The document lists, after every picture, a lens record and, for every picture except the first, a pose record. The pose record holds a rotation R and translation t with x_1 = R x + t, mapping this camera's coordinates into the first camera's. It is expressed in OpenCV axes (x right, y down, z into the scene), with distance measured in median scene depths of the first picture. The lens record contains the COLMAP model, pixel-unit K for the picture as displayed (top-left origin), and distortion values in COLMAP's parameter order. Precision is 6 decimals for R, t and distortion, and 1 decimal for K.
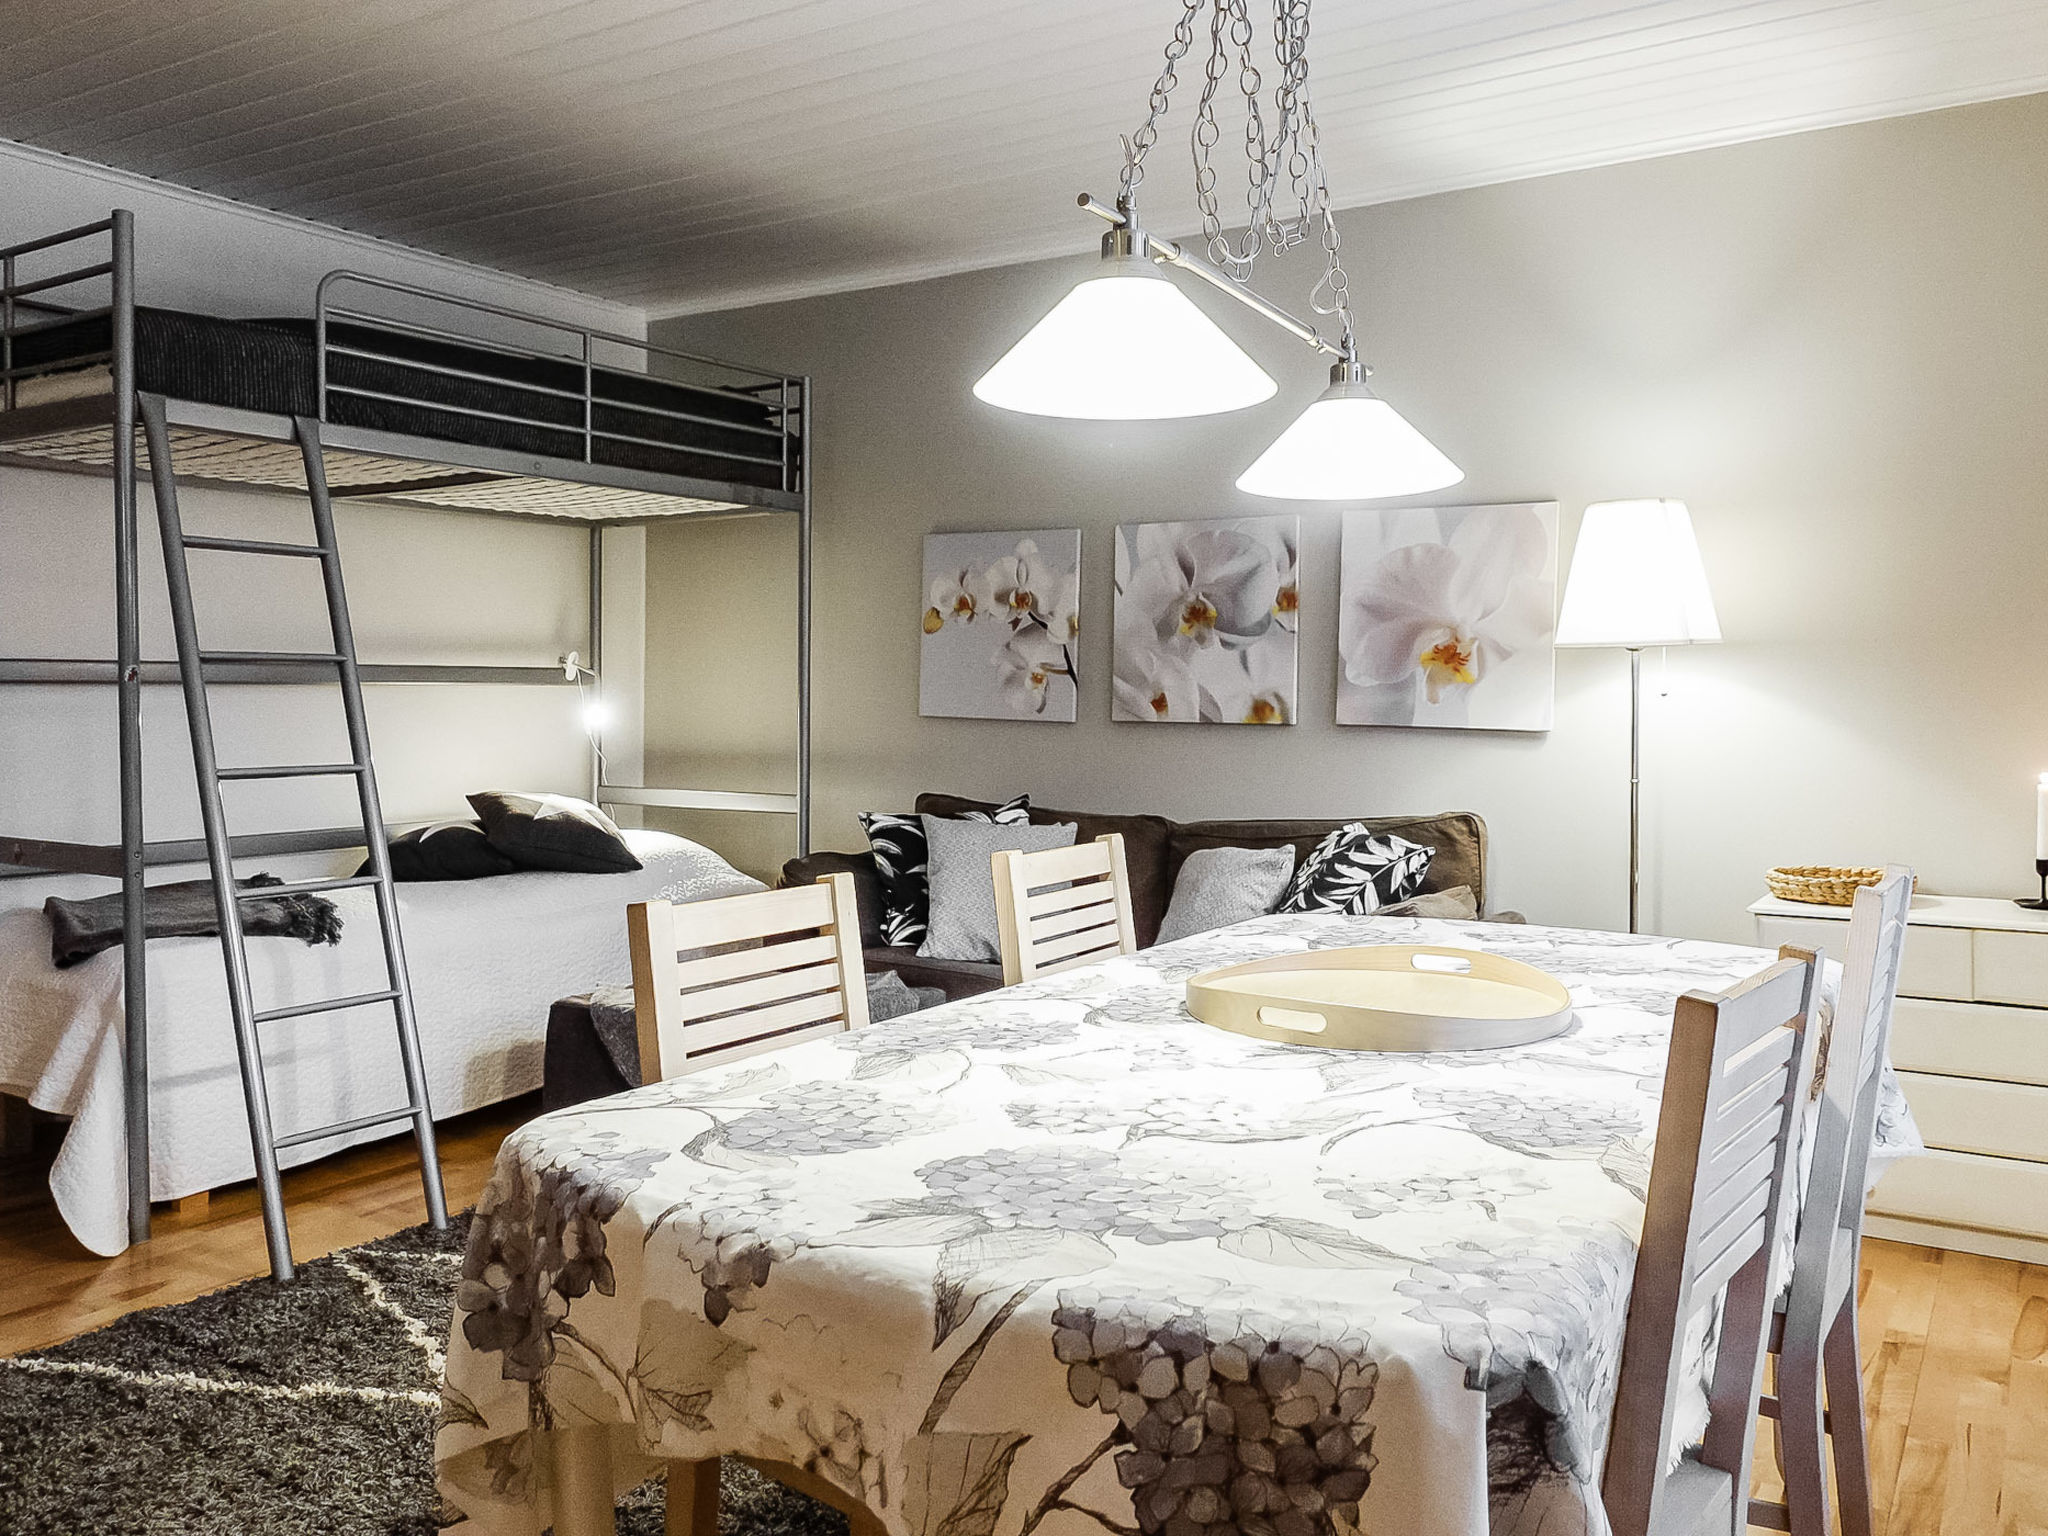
lens RADIAL K [[1602.6, 0, 1025.4], [0, 1602.6, 731.4], [0, 0, 1]] dist [0.004372, 0.000215]
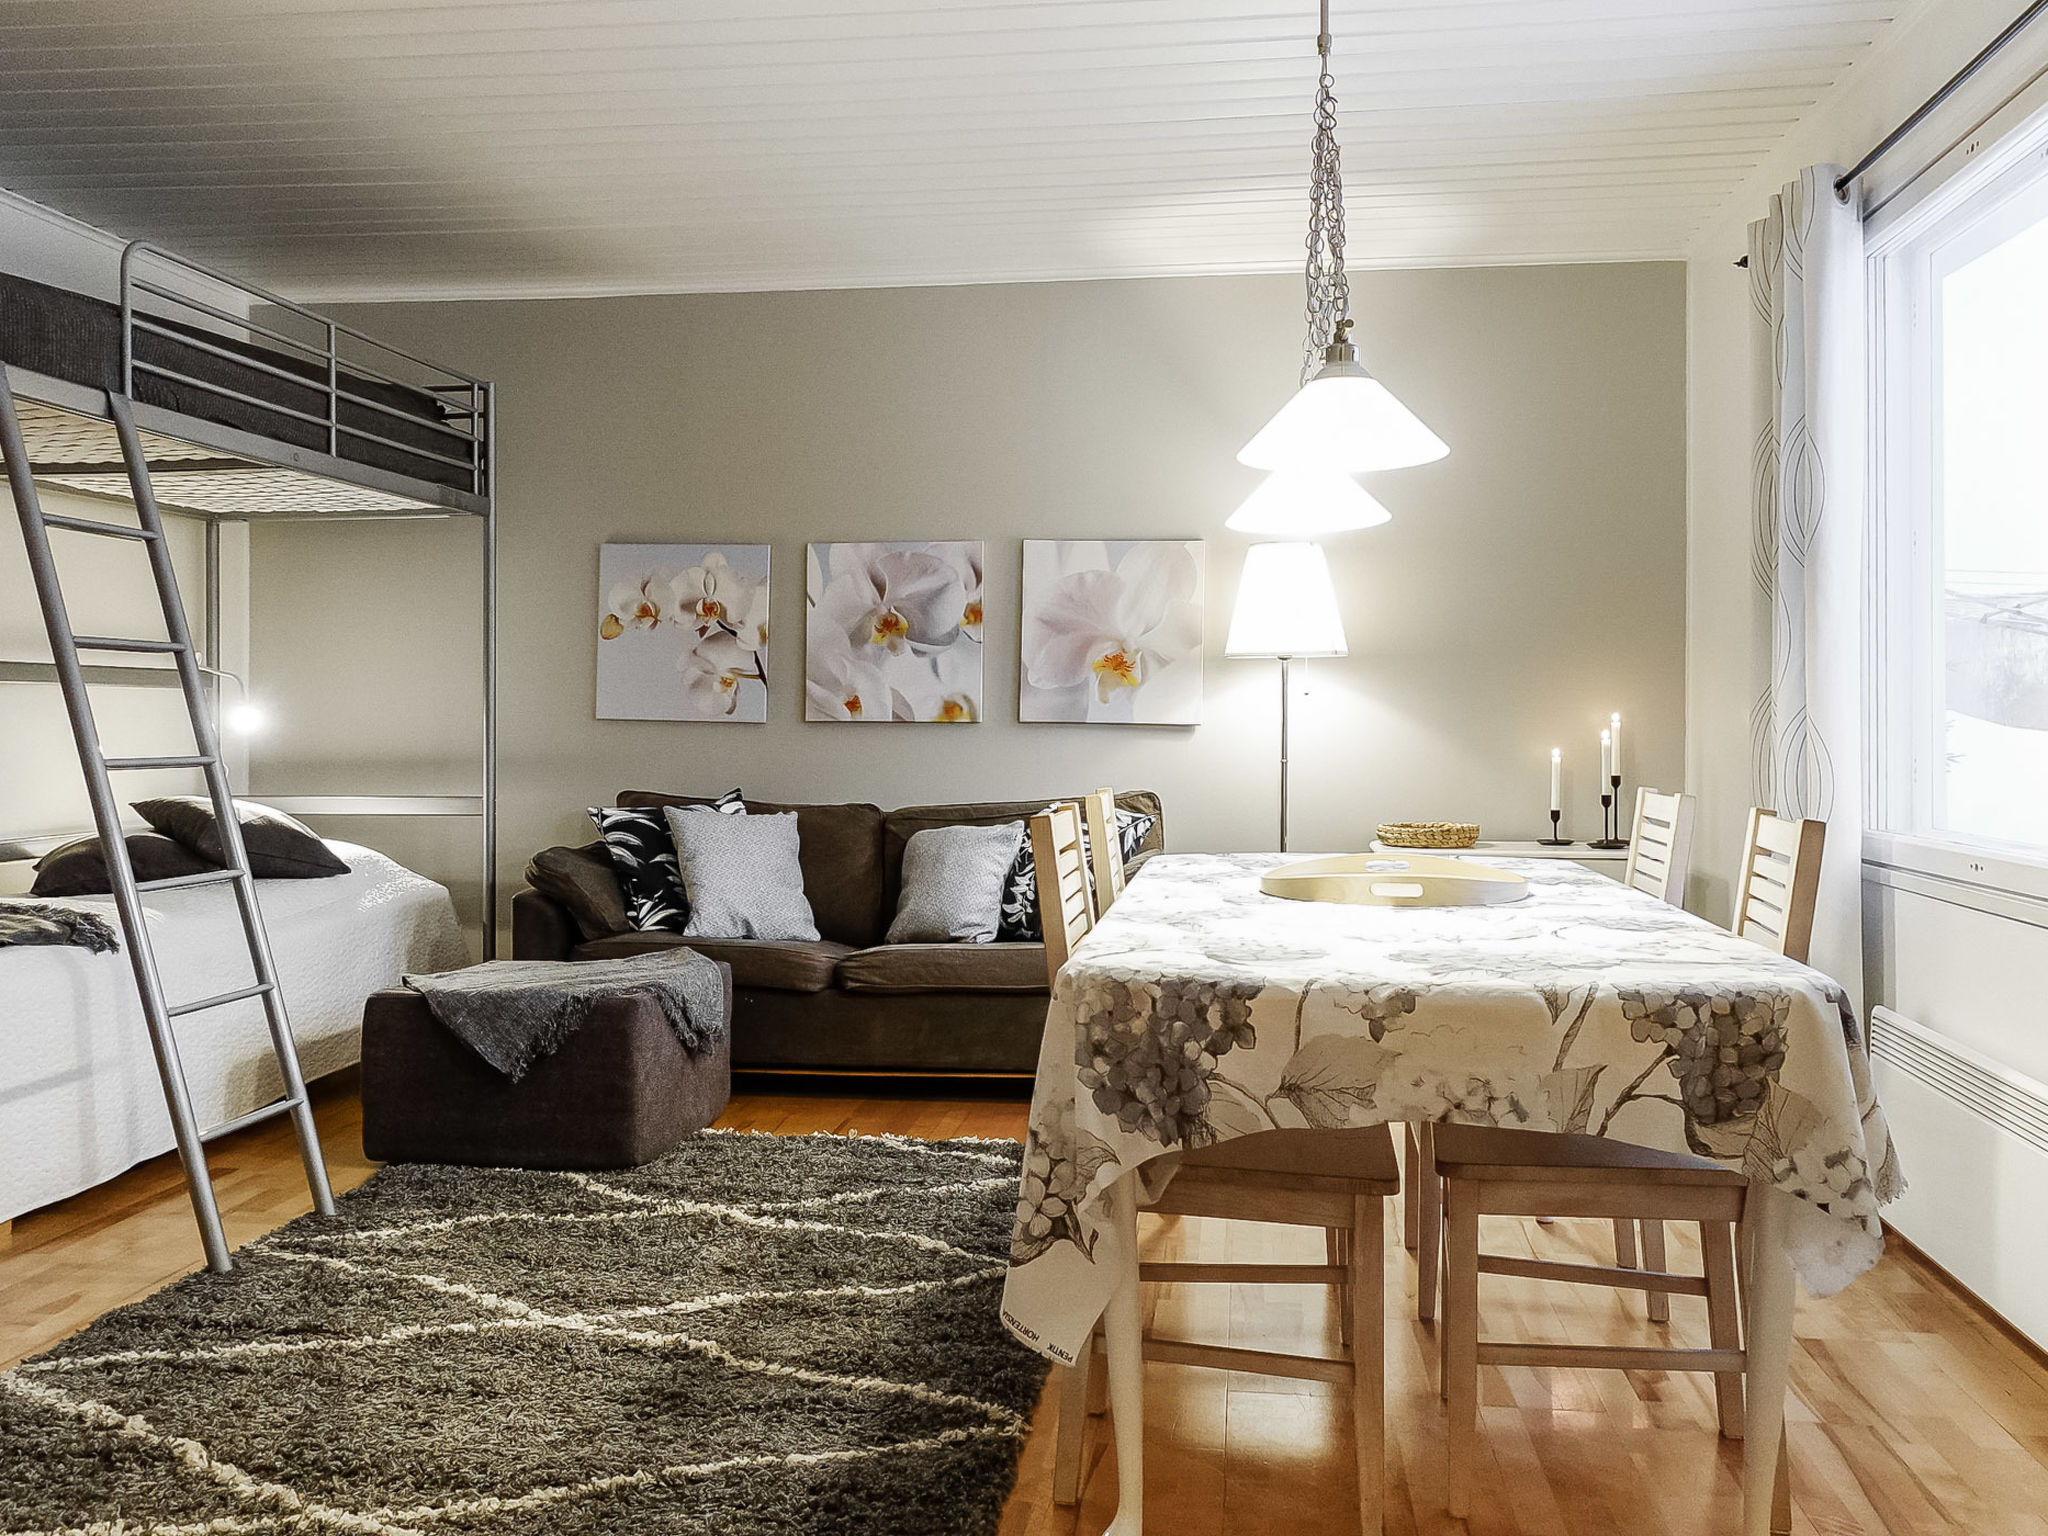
lens RADIAL K [[1616.7, 0, 1024.0], [0, 1616.7, 768.0], [0, 0, 1]] dist [0.013598, -0.002306]
pose [[0.910041, -0.013963, 0.414282, -0.302966], [0.011634, 0.999899, 0.008144, 0.020699], [-0.414354, -0.002592, 0.910112, -0.082142]]
